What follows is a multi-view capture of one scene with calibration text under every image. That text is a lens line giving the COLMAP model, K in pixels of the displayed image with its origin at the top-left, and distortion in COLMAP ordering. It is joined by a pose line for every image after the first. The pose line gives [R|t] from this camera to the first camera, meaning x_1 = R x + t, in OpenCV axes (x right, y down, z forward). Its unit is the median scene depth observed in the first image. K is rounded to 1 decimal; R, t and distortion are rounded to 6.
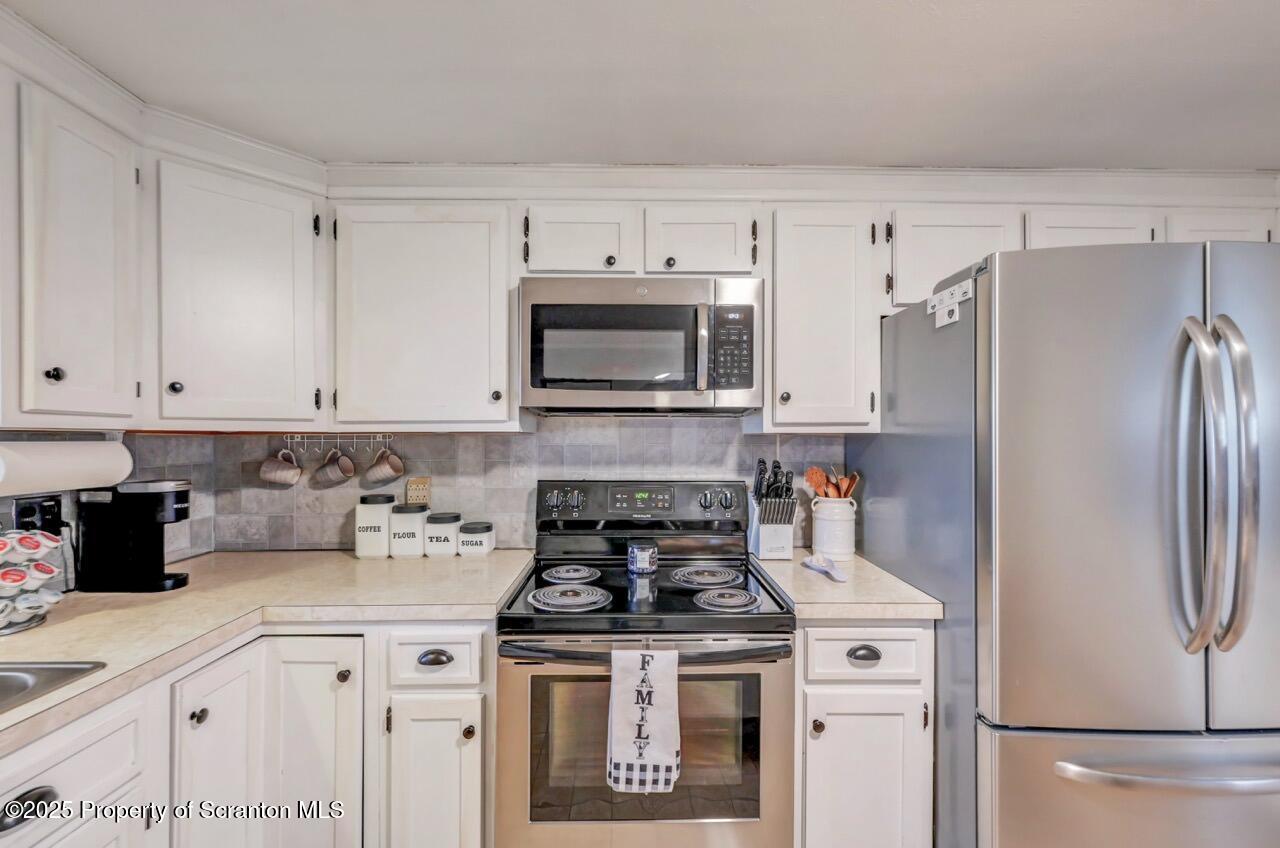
lens RADIAL K [[522.5, 0, 638.3], [0, 522.5, 437.0], [0, 0, 1]] dist [-0.000074, 0.000162]
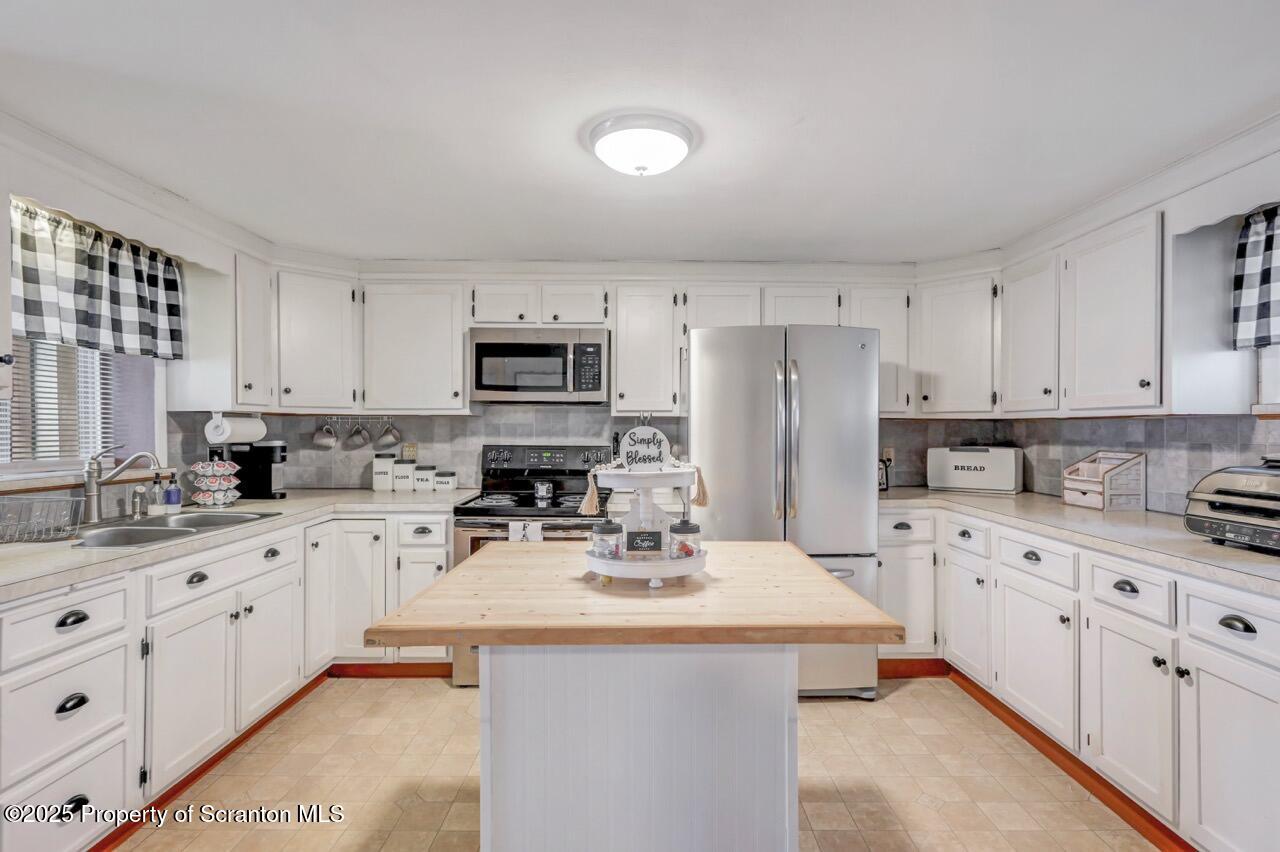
lens RADIAL K [[622.3, 0, 641.8], [0, 622.3, 436.3], [0, 0, 1]] dist [0.002281, 0.000270]
pose [[0.999912, 0.004881, -0.012358, 0.367937], [-0.004669, 0.999843, 0.017070, 0.023130], [0.012439, -0.017011, 0.999778, -1.052655]]
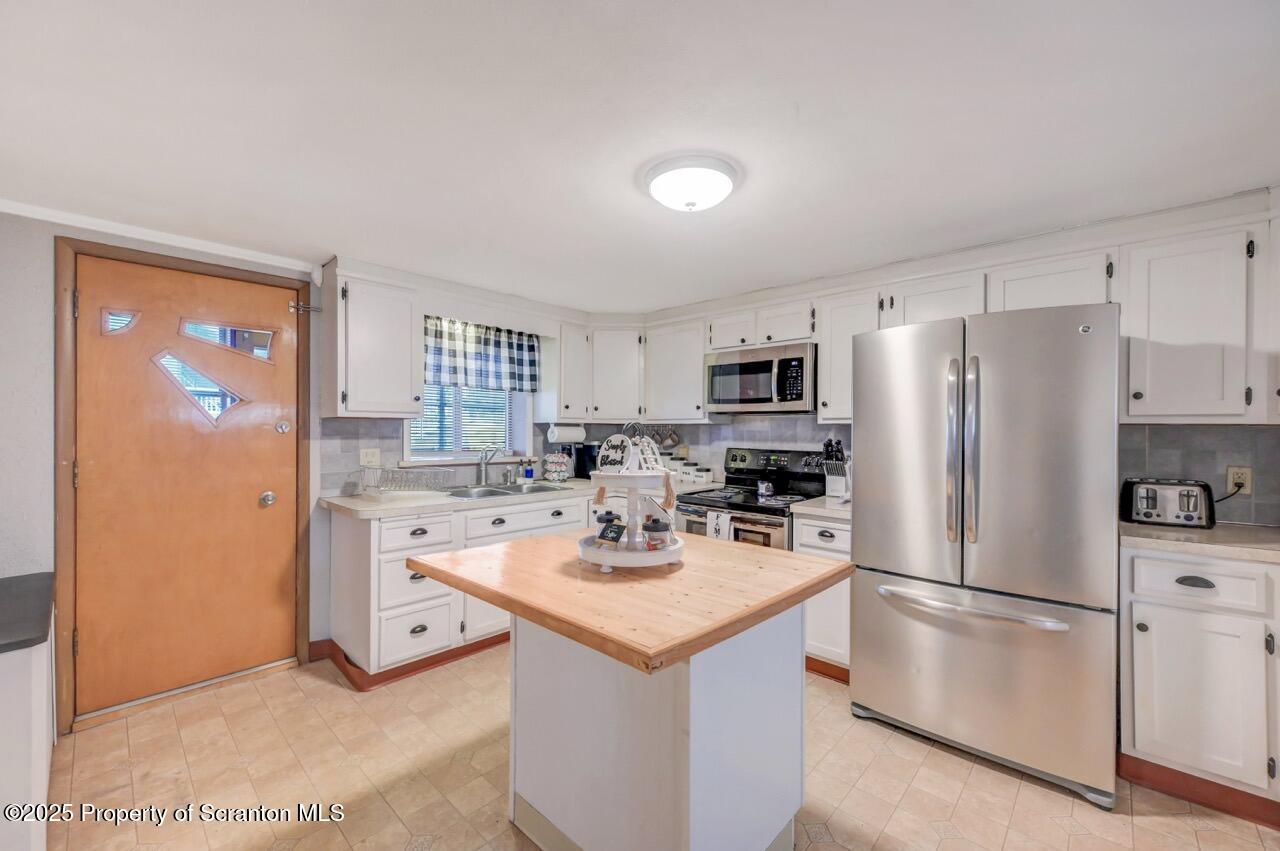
lens RADIAL K [[508.8, 0, 637.7], [0, 508.8, 435.4], [0, 0, 1]] dist [0.000616, 0.000116]
pose [[0.719983, 0.013362, -0.693863, 1.029541], [-0.006373, 0.999900, 0.012642, 0.014321], [0.693962, -0.004680, 0.719996, -0.724707]]
